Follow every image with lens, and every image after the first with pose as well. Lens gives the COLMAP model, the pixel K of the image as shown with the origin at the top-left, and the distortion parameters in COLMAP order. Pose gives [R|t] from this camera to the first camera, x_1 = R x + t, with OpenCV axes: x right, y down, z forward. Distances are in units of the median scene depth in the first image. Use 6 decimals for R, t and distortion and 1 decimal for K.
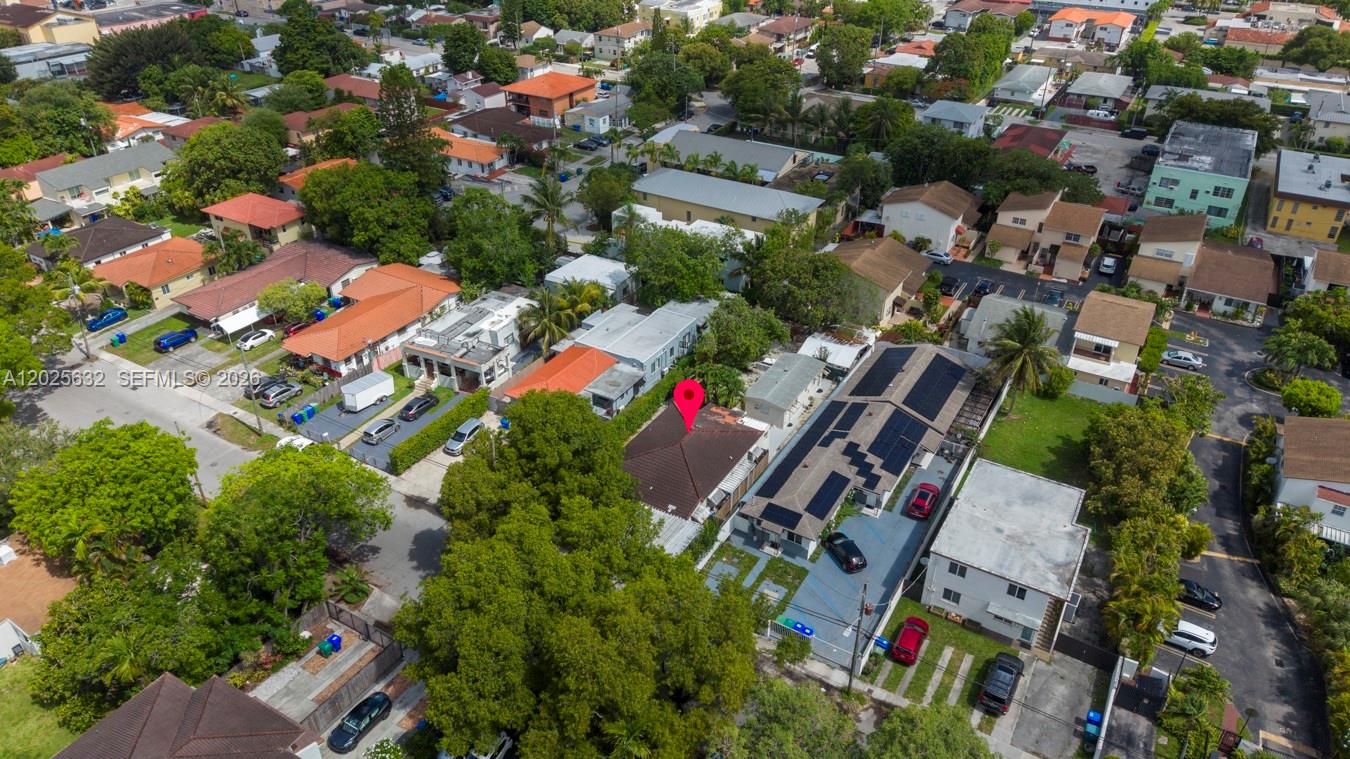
lens RADIAL K [[900.0, 0, 675.0], [0, 900.0, 379.5], [0, 0, 1]] dist [0.059606, -0.080404]
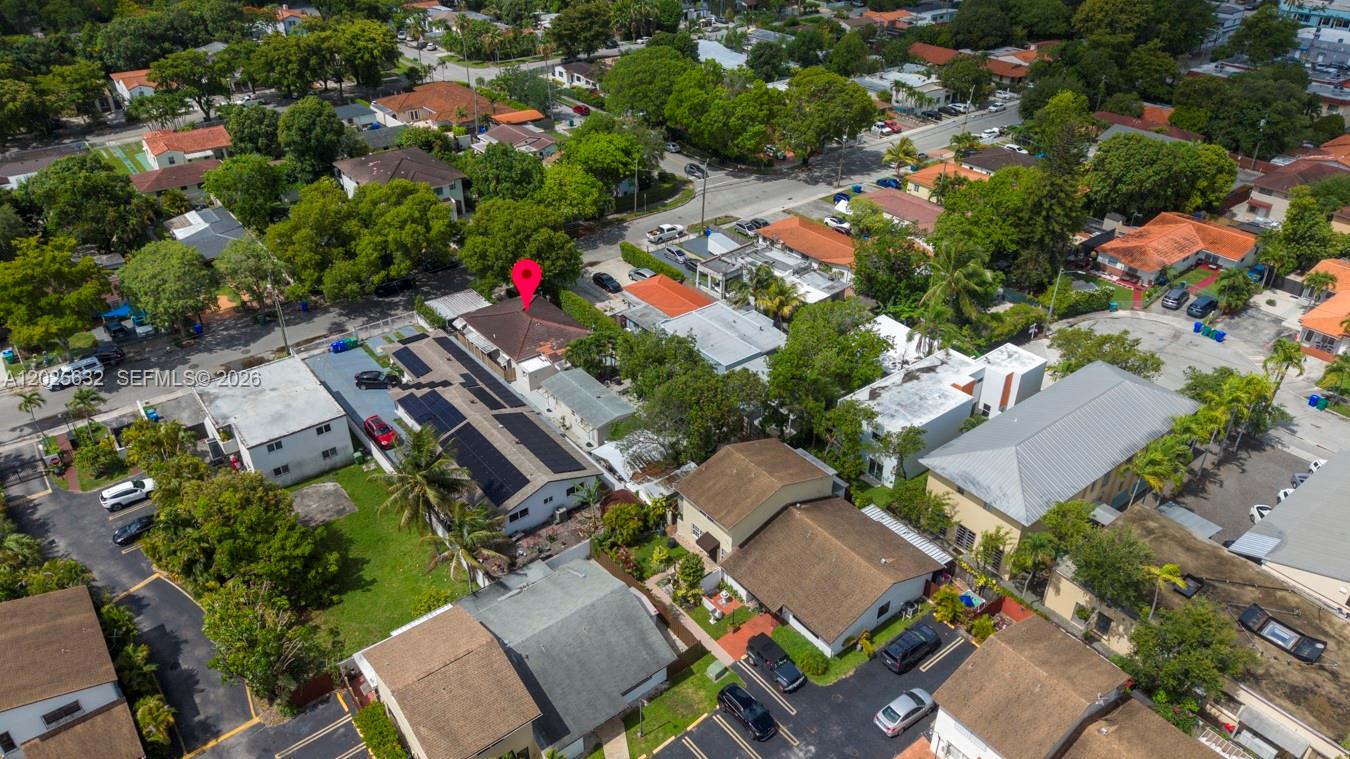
lens RADIAL K [[900.1, 0, 675.0], [0, 900.1, 379.5], [0, 0, 1]] dist [0.076528, -0.093015]
pose [[-0.365611, 0.484318, -0.794836, 0.947748], [-0.490768, 0.625295, 0.606756, -0.719284], [0.790870, 0.611916, 0.009073, 1.180767]]
